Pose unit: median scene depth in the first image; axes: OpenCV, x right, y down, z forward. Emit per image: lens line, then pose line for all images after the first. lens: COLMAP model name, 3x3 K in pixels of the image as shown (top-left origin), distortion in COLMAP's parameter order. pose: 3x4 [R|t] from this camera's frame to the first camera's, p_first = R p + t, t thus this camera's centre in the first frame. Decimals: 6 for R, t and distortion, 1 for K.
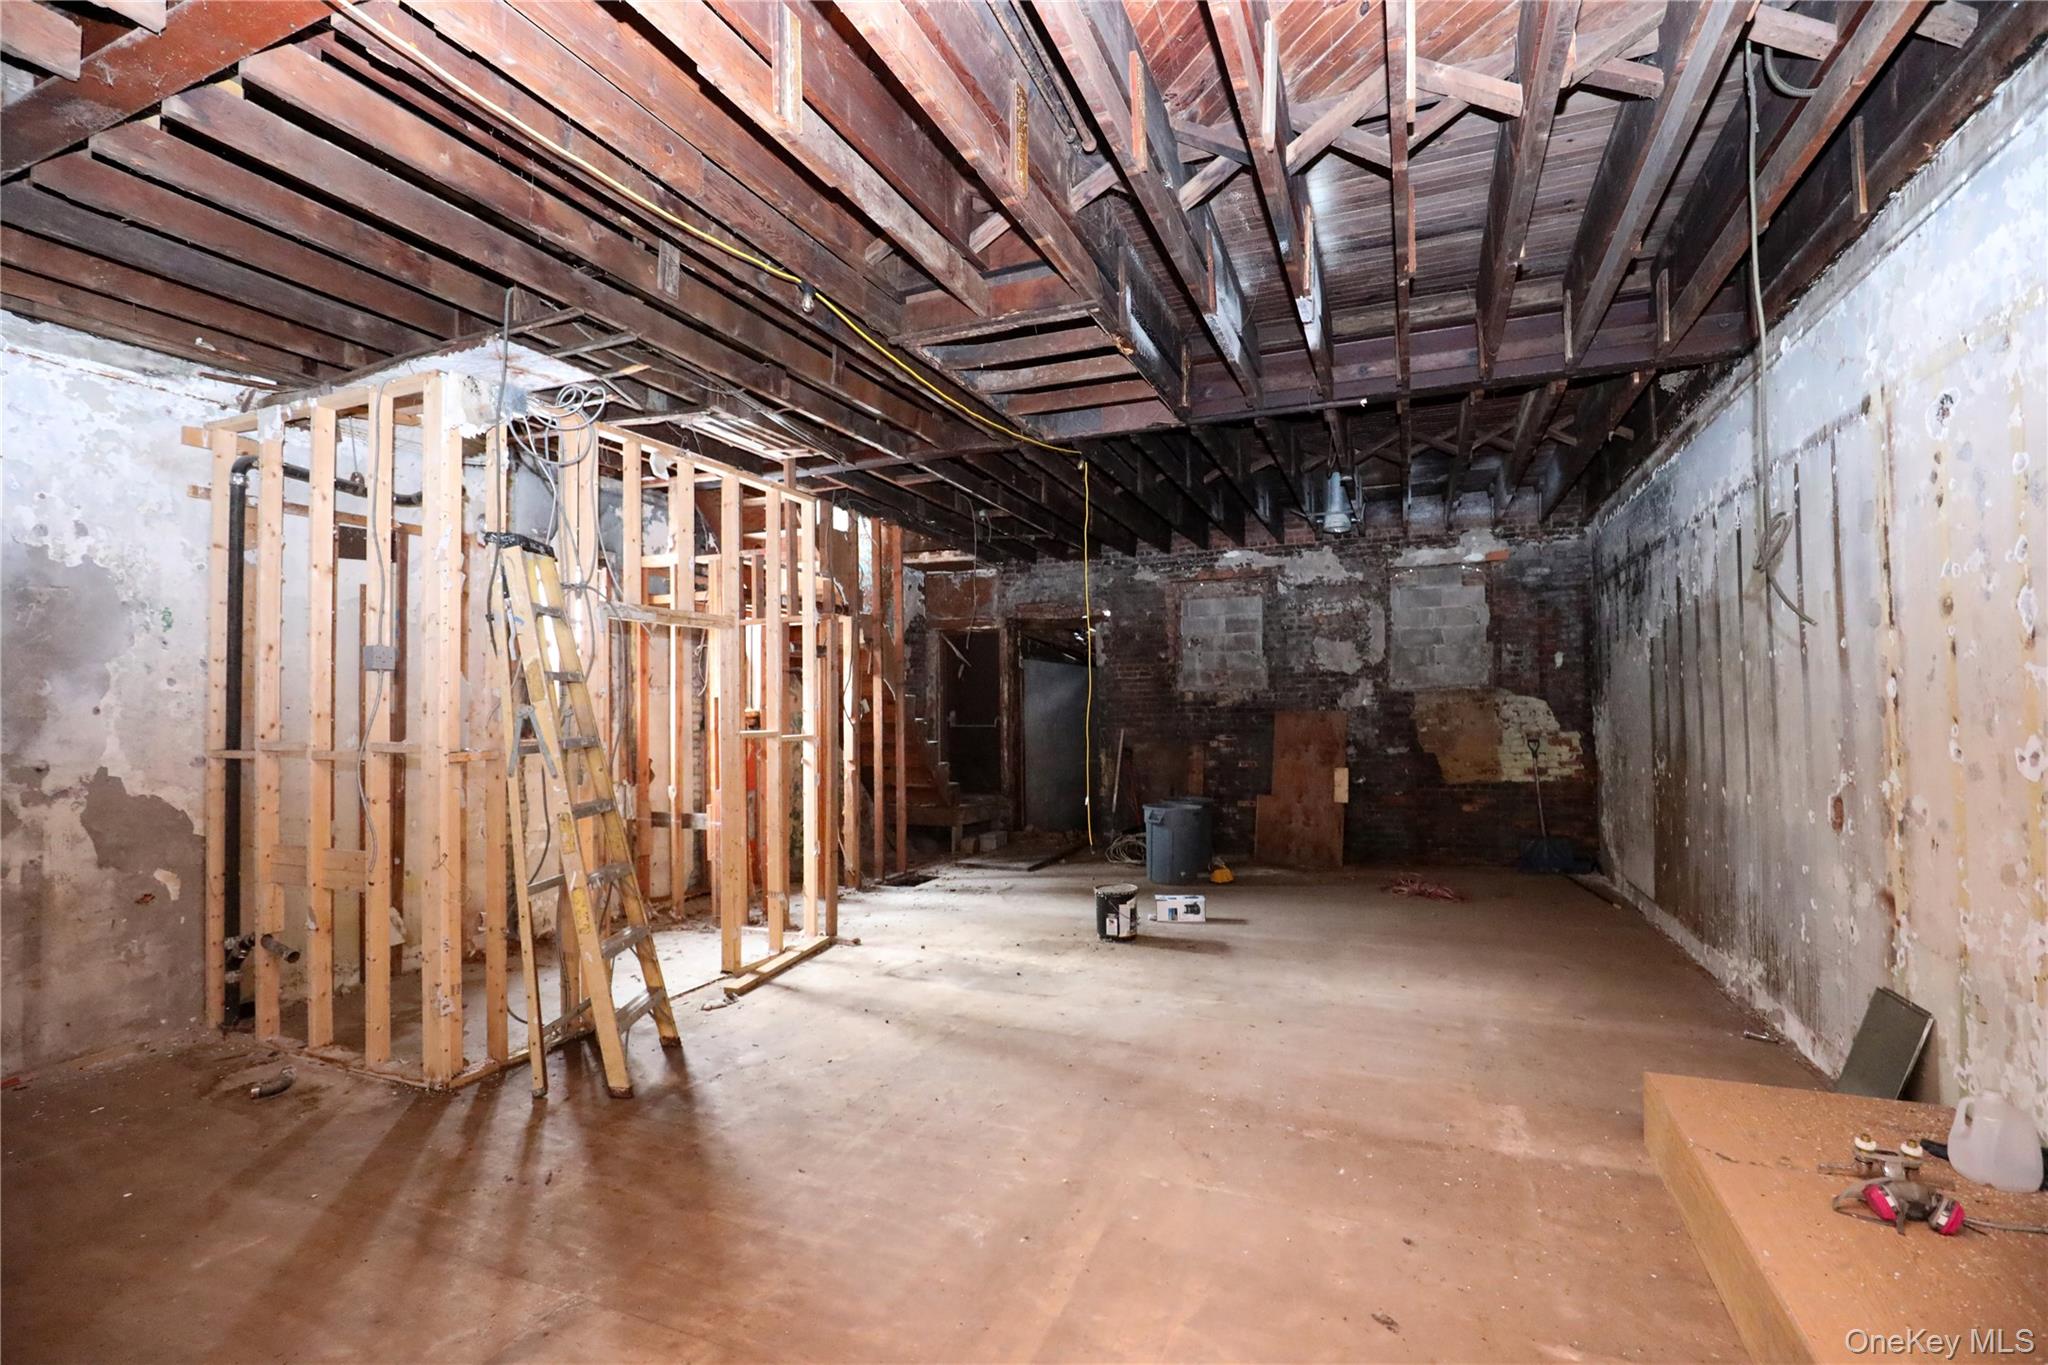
lens RADIAL K [[928.9, 0, 1016.8], [0, 928.9, 683.6], [0, 0, 1]] dist [-0.001718, -0.000066]
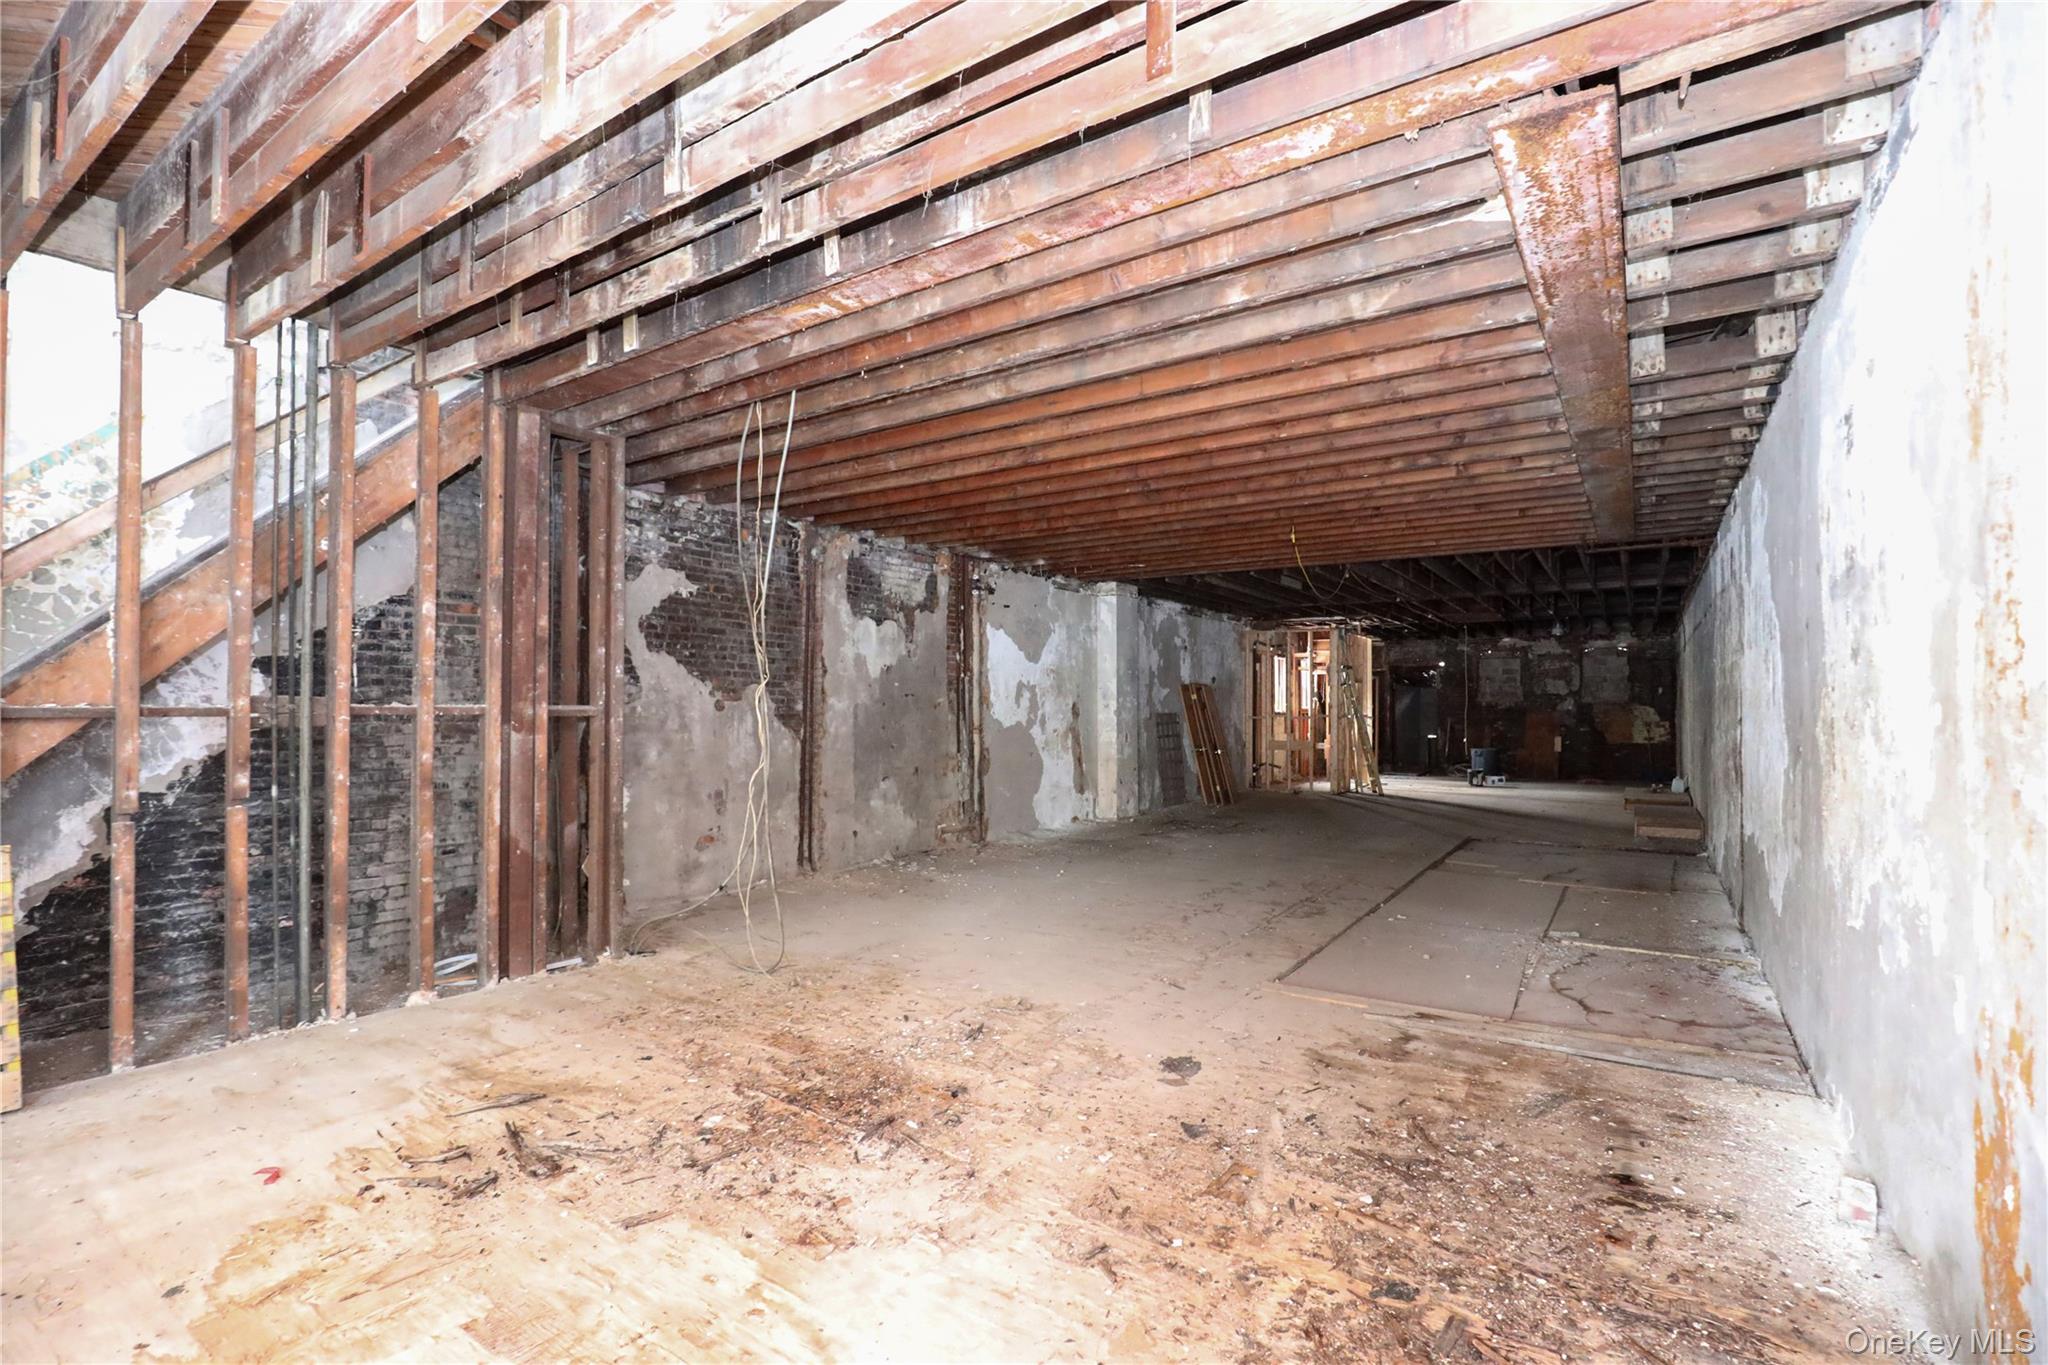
lens RADIAL K [[928.9, 0, 1031.9], [0, 928.9, 687.5], [0, 0, 1]] dist [-0.001718, -0.000066]
pose [[0.982411, 0.010437, -0.186438, -0.499333], [-0.008099, 0.999879, 0.013294, -0.049226], [0.186554, -0.011550, 0.982377, -1.489052]]
